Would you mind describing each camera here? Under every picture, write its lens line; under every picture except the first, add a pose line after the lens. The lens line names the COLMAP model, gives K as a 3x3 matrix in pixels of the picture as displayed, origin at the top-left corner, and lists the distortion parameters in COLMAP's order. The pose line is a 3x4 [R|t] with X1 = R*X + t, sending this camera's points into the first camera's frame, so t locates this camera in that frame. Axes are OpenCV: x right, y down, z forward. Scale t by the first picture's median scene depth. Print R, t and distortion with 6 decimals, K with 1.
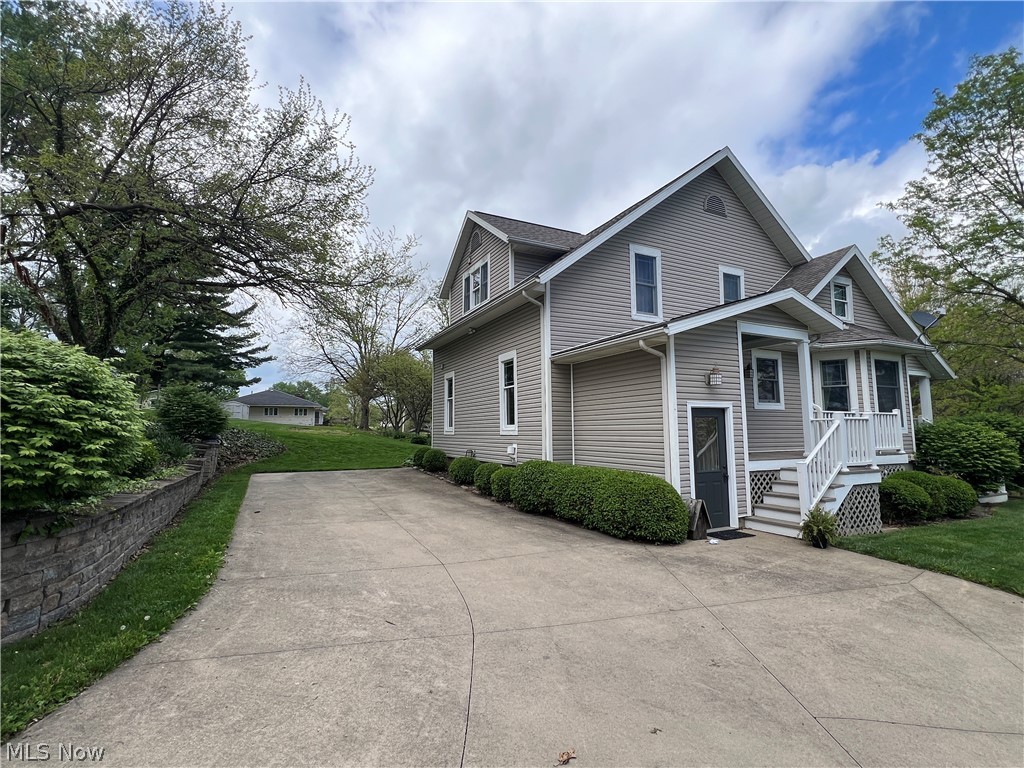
lens RADIAL K [[491.4, 0, 509.5], [0, 491.4, 382.4], [0, 0, 1]] dist [-0.012275, -0.001093]
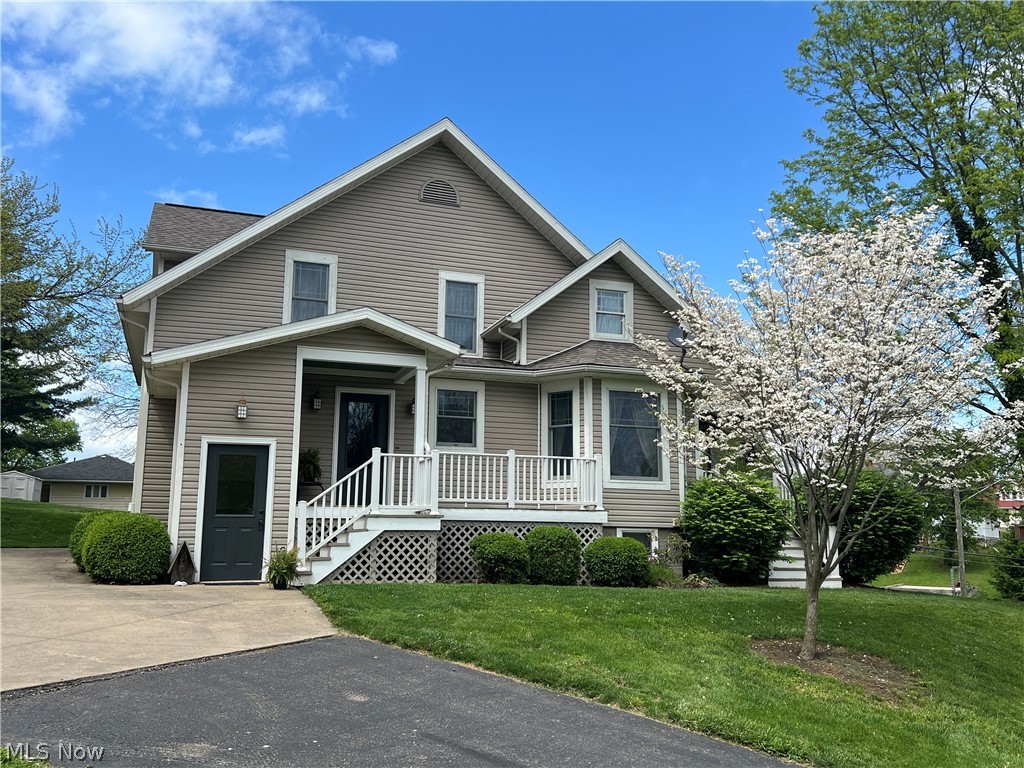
lens RADIAL K [[893.2, 0, 511.4], [0, 893.2, 389.2], [0, 0, 1]] dist [0.033118, -0.001223]
pose [[0.996398, -0.006666, -0.084541, 0.716195], [0.001253, 0.997955, -0.063913, 0.039272], [0.084795, 0.063577, 0.994368, -0.404453]]
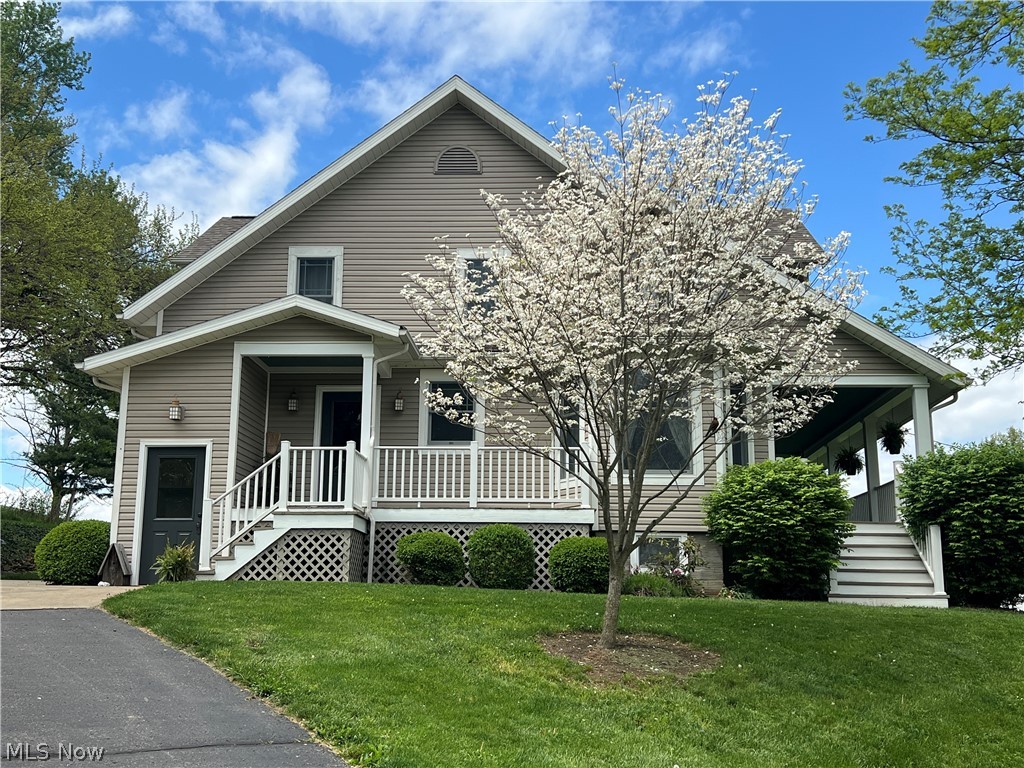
lens RADIAL K [[1186.1, 0, 516.1], [0, 1186.1, 380.9], [0, 0, 1]] dist [0.056316, 0.000000]
pose [[0.881173, -0.085615, -0.464978, 1.334013], [0.038669, 0.993224, -0.109597, 0.131814], [0.471210, 0.078594, 0.878513, -0.406095]]
